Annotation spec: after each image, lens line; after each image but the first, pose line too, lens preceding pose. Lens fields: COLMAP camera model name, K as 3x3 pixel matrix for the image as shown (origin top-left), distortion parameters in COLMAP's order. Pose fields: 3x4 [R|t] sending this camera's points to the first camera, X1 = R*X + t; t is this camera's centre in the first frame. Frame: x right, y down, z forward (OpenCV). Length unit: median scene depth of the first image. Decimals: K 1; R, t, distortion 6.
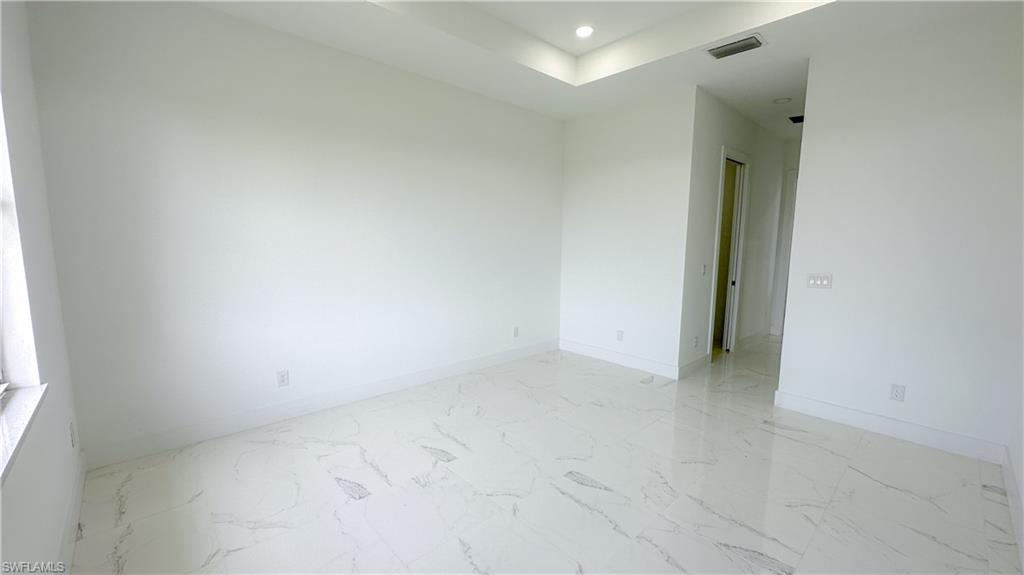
lens RADIAL K [[409.1, 0, 512.9], [0, 409.1, 289.6], [0, 0, 1]] dist [-0.006710, 0.000882]
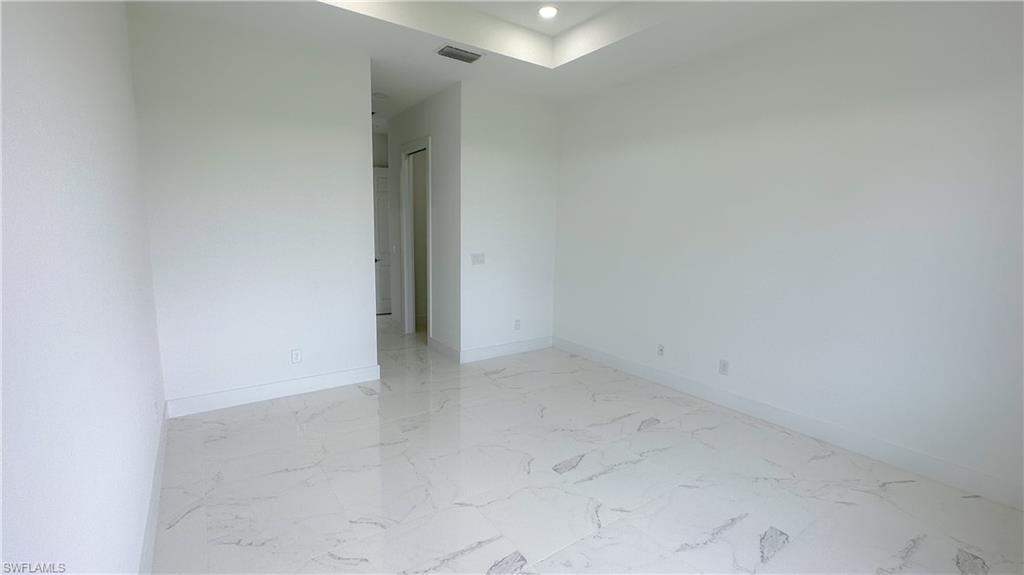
lens RADIAL K [[443.8, 0, 512.0], [0, 443.8, 287.5], [0, 0, 1]] dist [-0.000528, 0.000196]
pose [[0.140809, -0.144690, 0.979407, -0.820139], [0.114145, 0.985039, 0.129112, -0.128017], [-0.983435, 0.093614, 0.155218, 0.856796]]
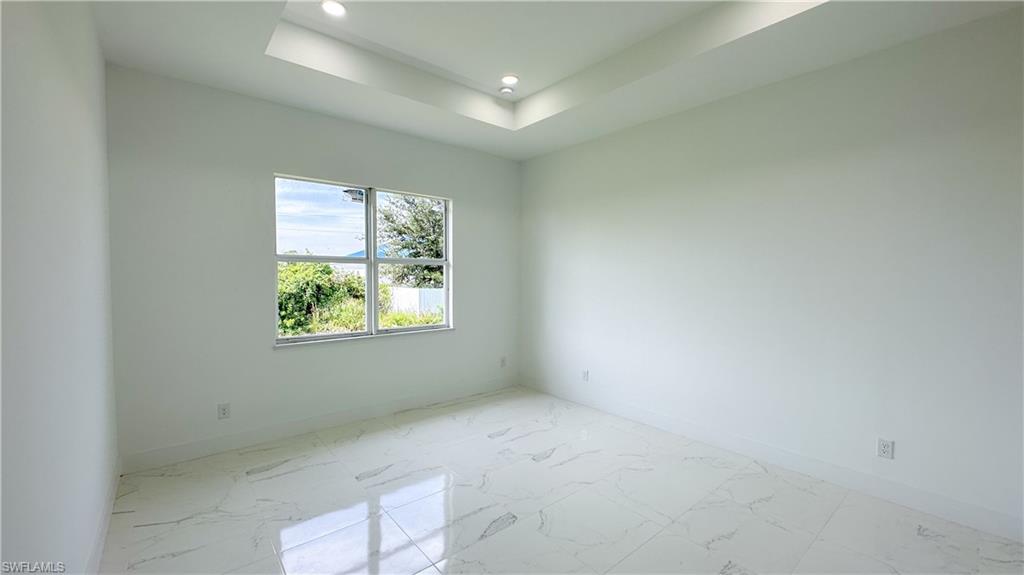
lens RADIAL K [[409.1, 0, 512.9], [0, 409.1, 289.6], [0, 0, 1]] dist [-0.006710, 0.000882]
pose [[-0.060140, 0.011991, -0.998118, 1.035187], [-0.130012, 0.991316, 0.019743, -0.089233], [0.989687, 0.130954, -0.058059, 0.941292]]
